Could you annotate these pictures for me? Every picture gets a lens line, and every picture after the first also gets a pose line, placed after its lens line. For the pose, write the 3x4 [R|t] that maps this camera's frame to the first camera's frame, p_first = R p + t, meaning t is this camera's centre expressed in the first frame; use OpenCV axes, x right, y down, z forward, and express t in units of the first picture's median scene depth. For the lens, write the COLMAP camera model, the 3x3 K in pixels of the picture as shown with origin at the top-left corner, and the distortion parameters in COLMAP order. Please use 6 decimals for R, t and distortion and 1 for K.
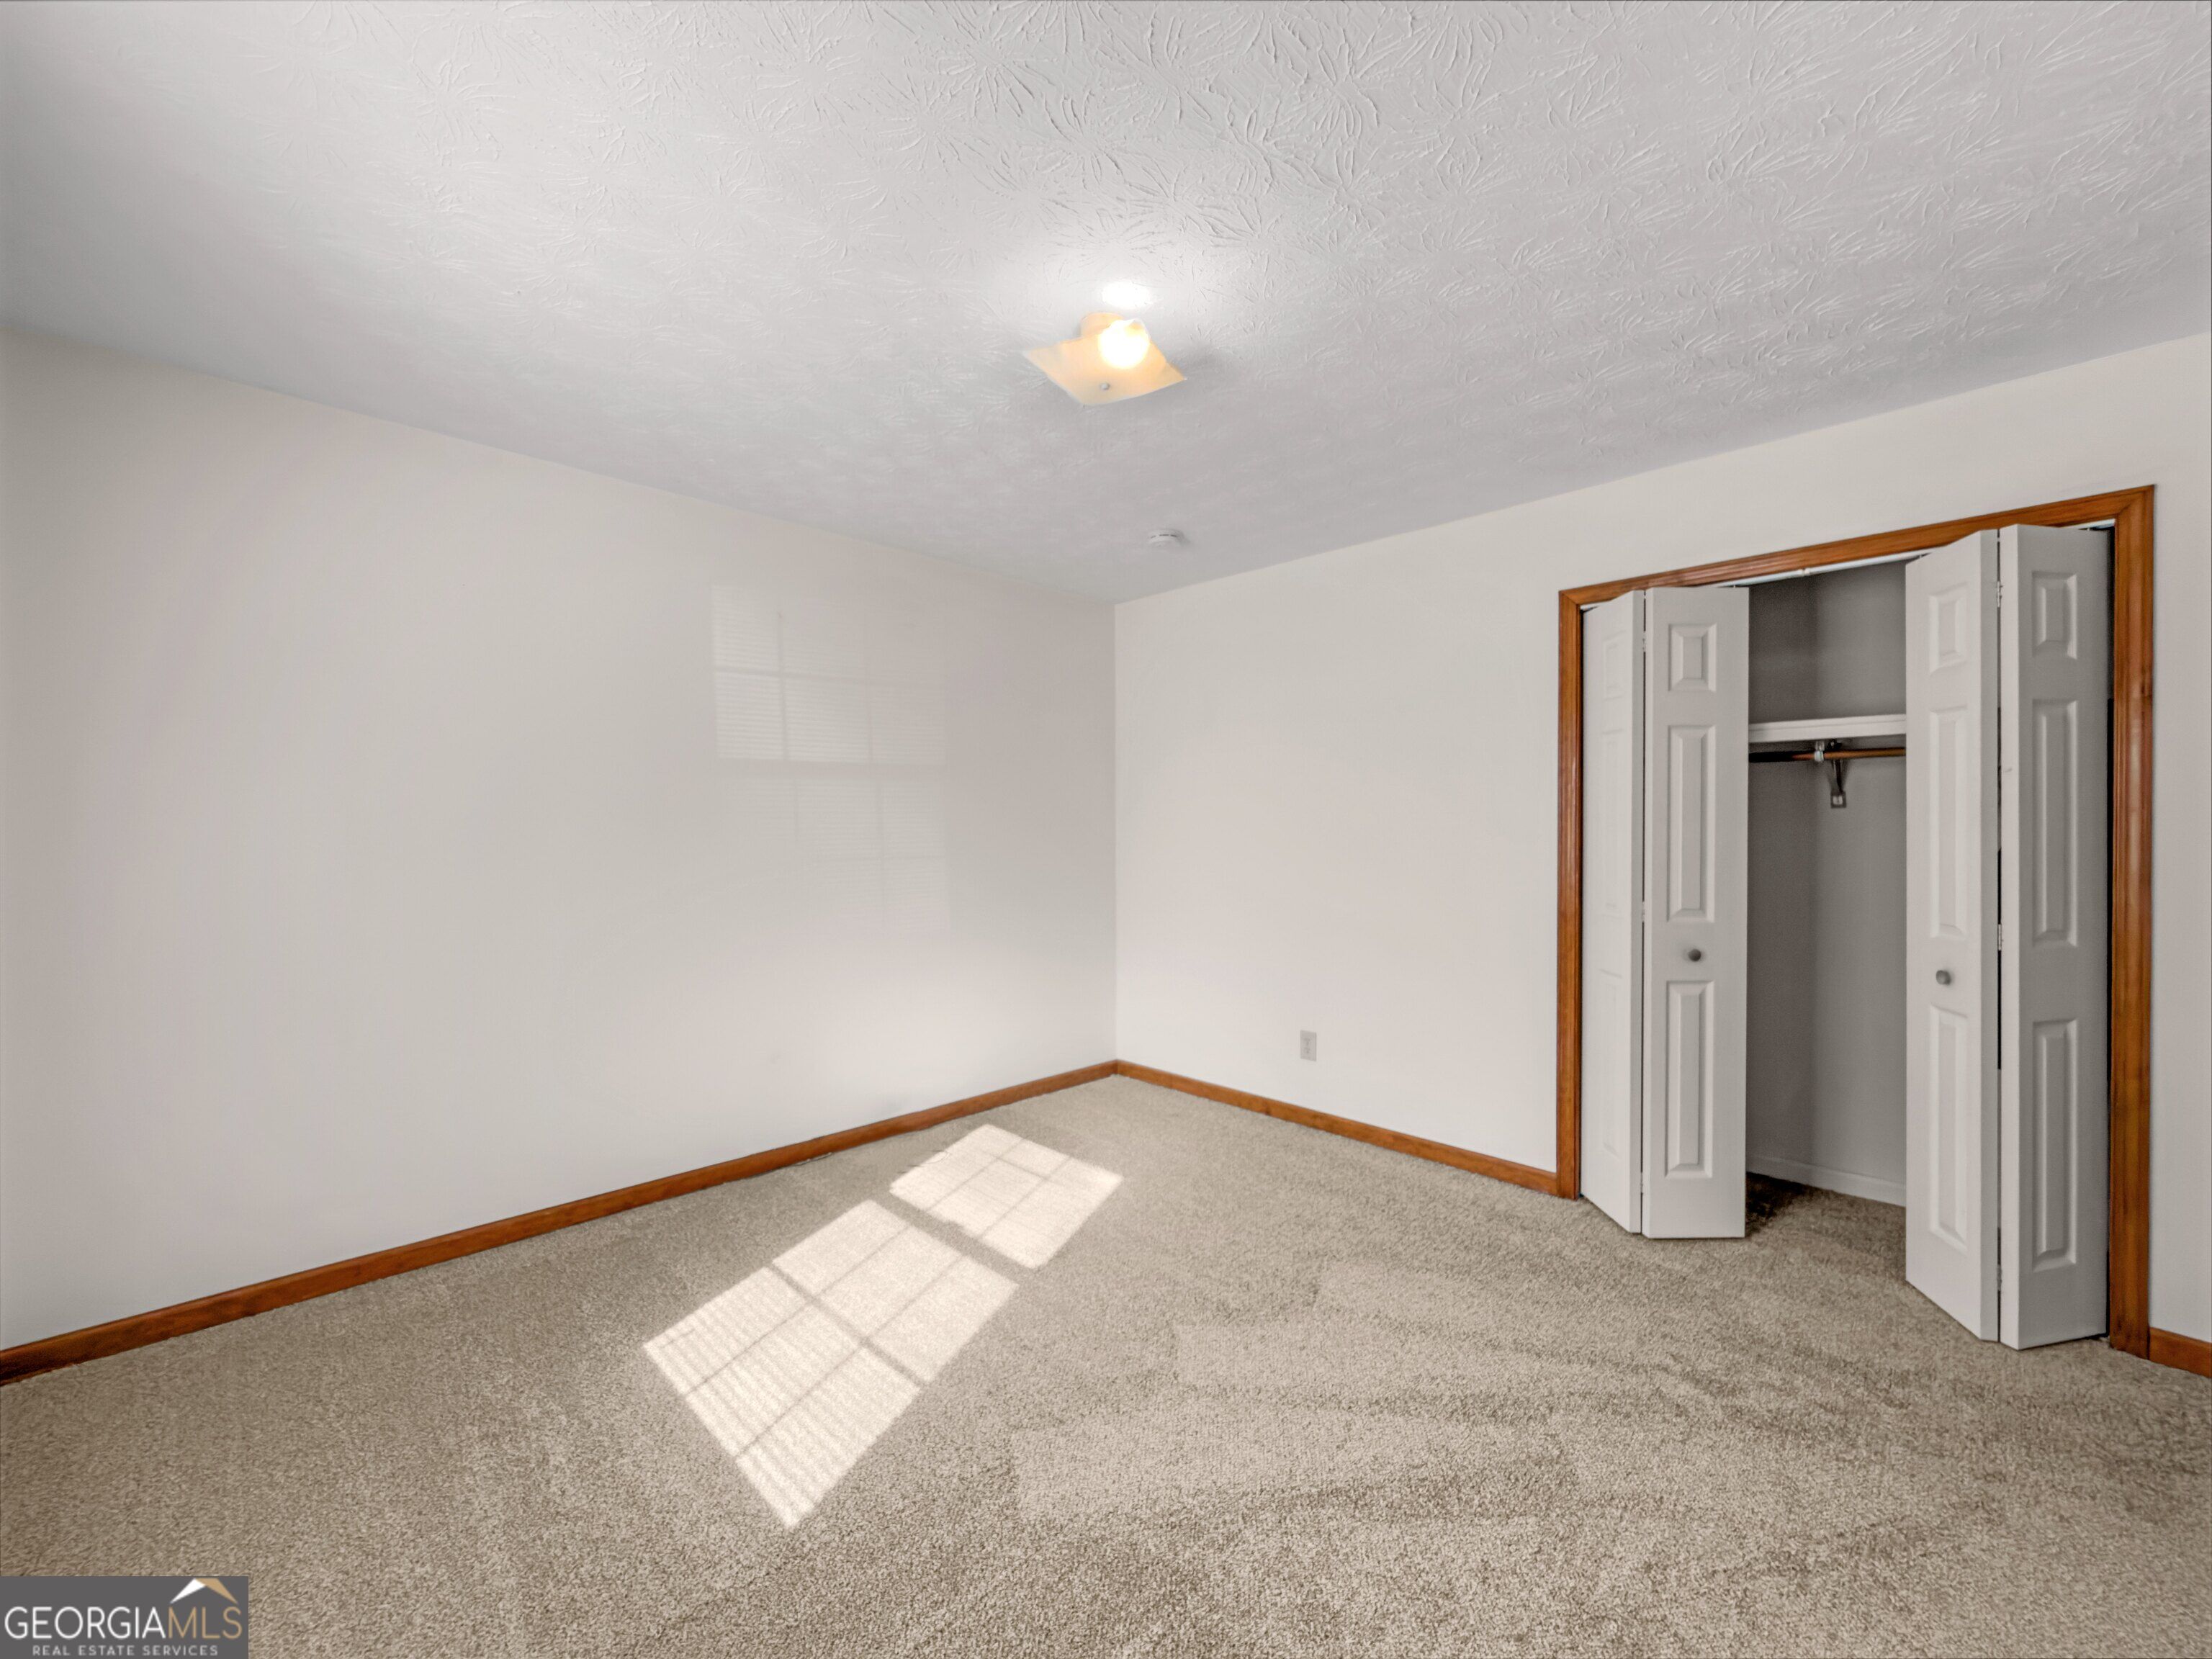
lens RADIAL K [[892.0, 0, 1081.5], [0, 892.0, 827.7], [0, 0, 1]] dist [0.004088, 0.000362]
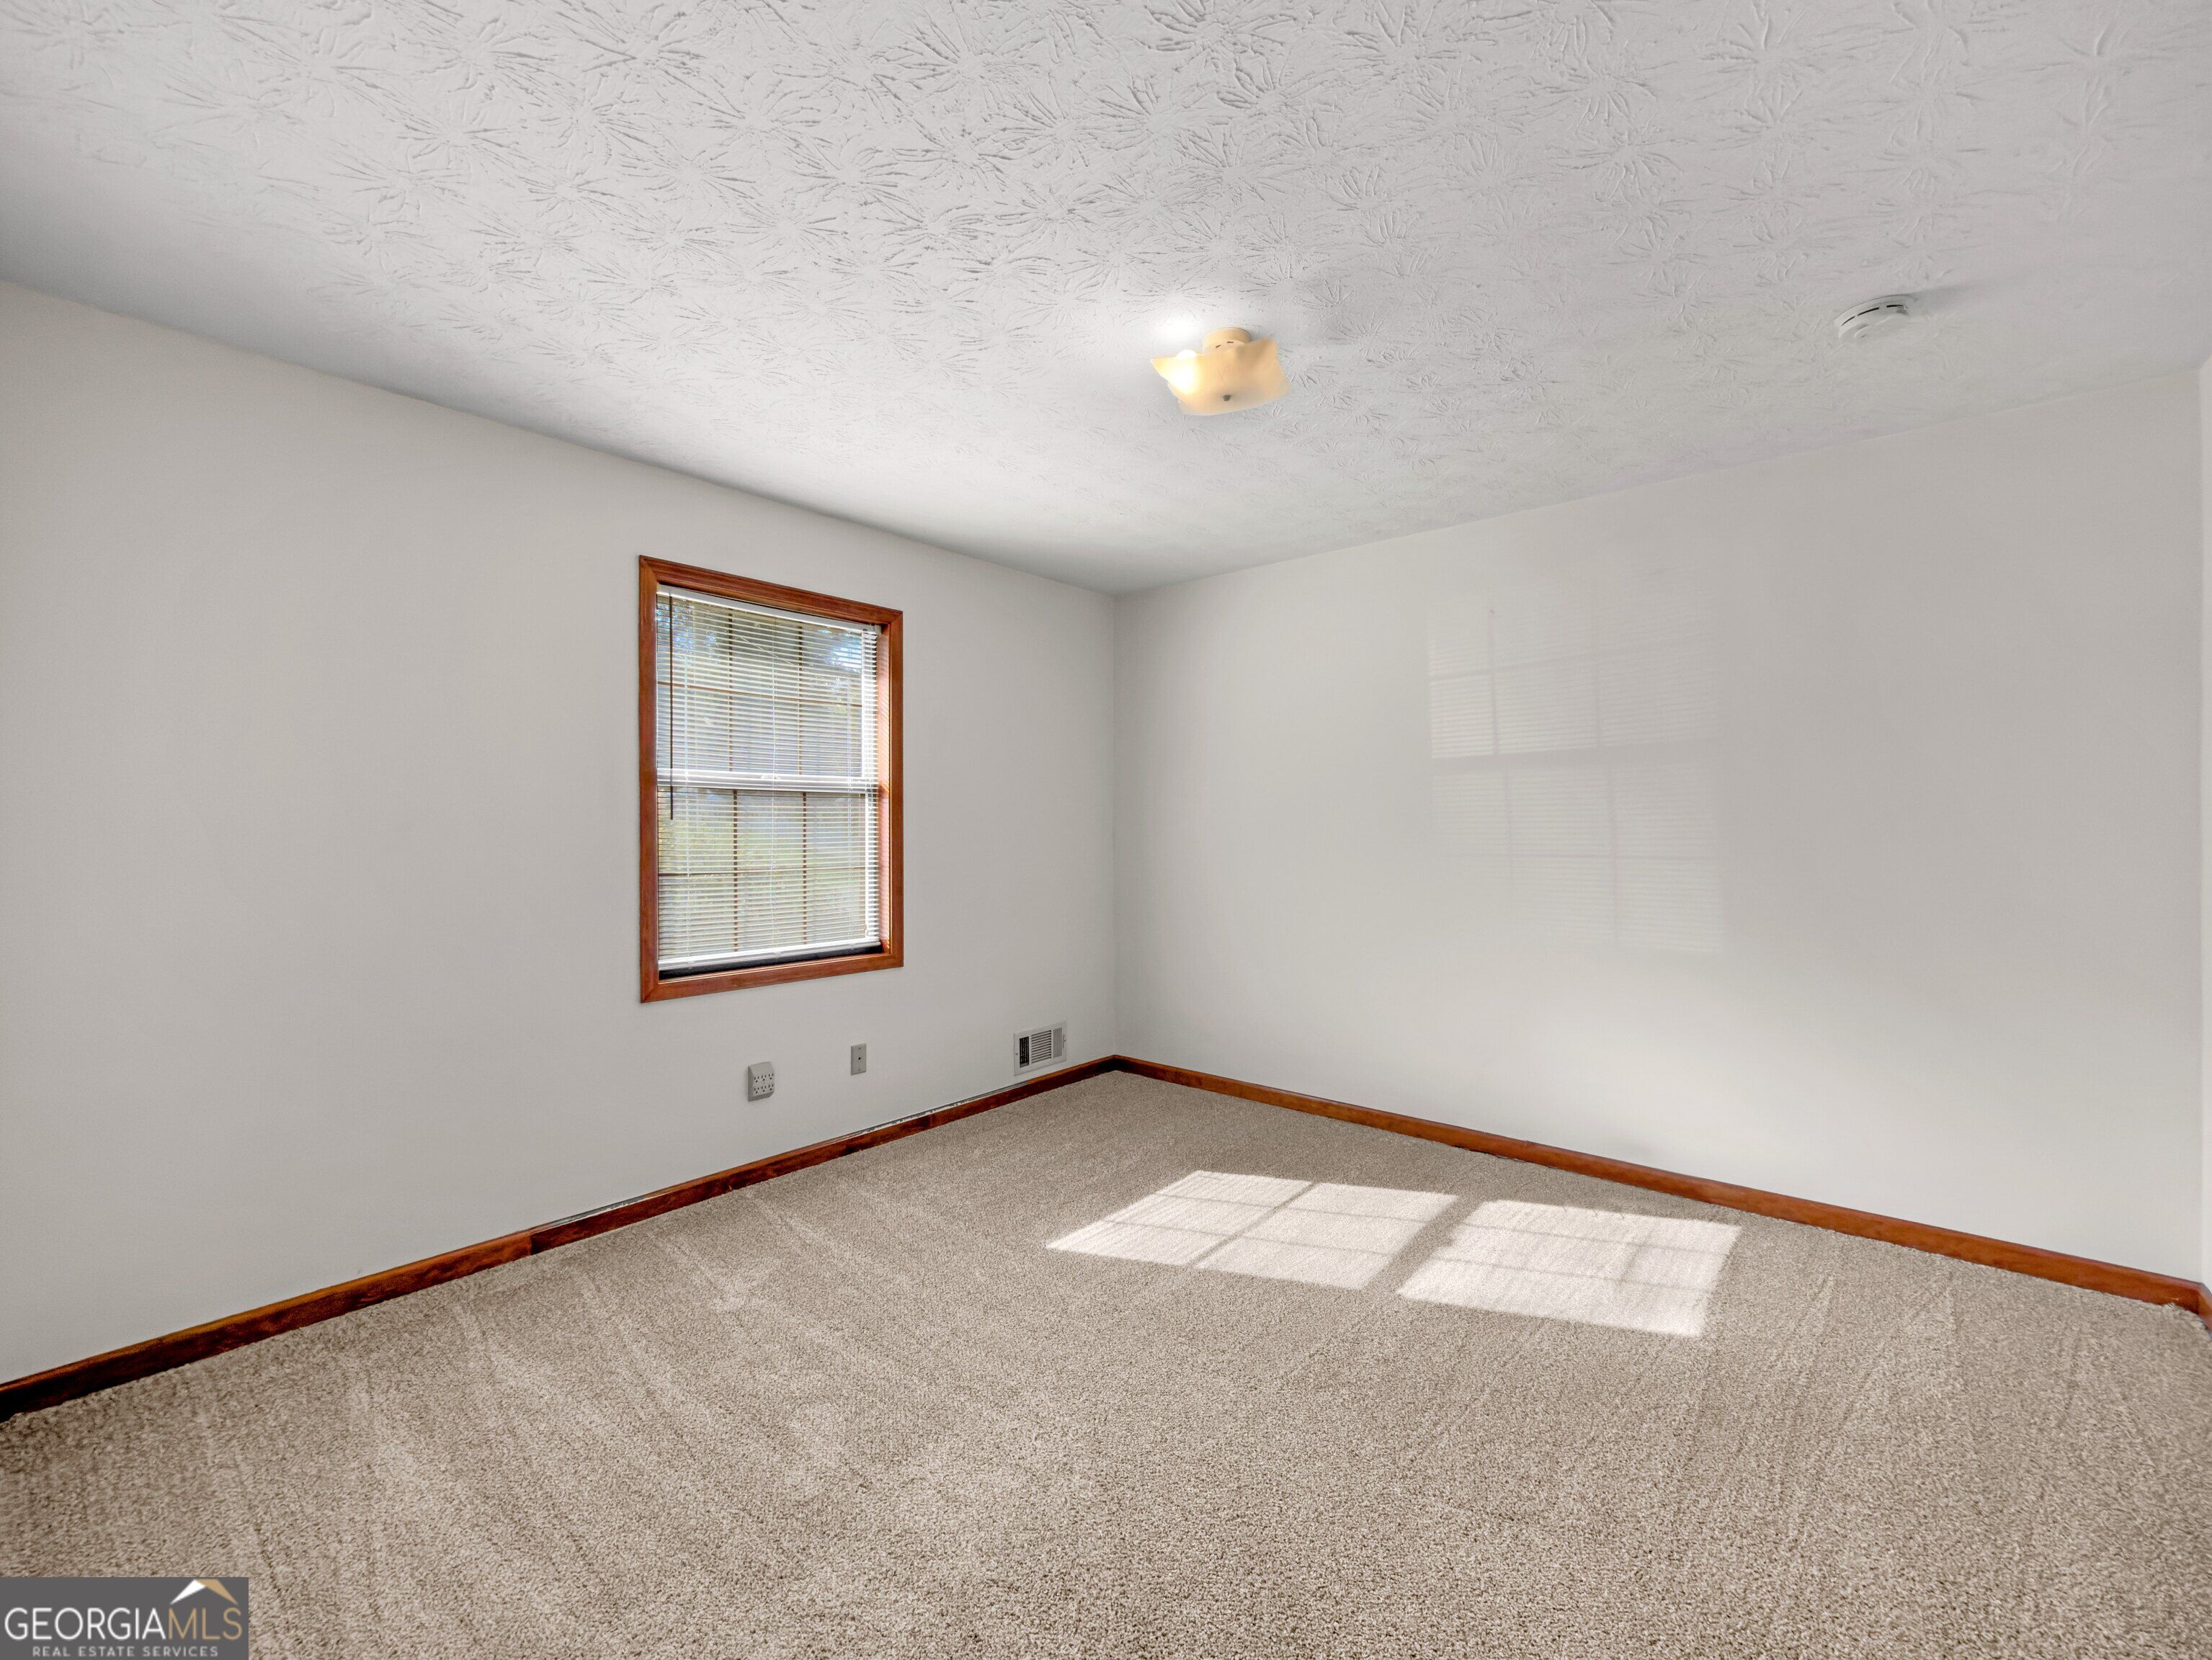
lens RADIAL K [[891.9, 0, 1090.8], [0, 891.9, 840.5], [0, 0, 1]] dist [0.004088, 0.000362]
pose [[0.079663, 0.010737, -0.996764, 0.768593], [0.006954, 0.999912, 0.011327, 0.008779], [0.996798, -0.007834, 0.079582, 0.559210]]
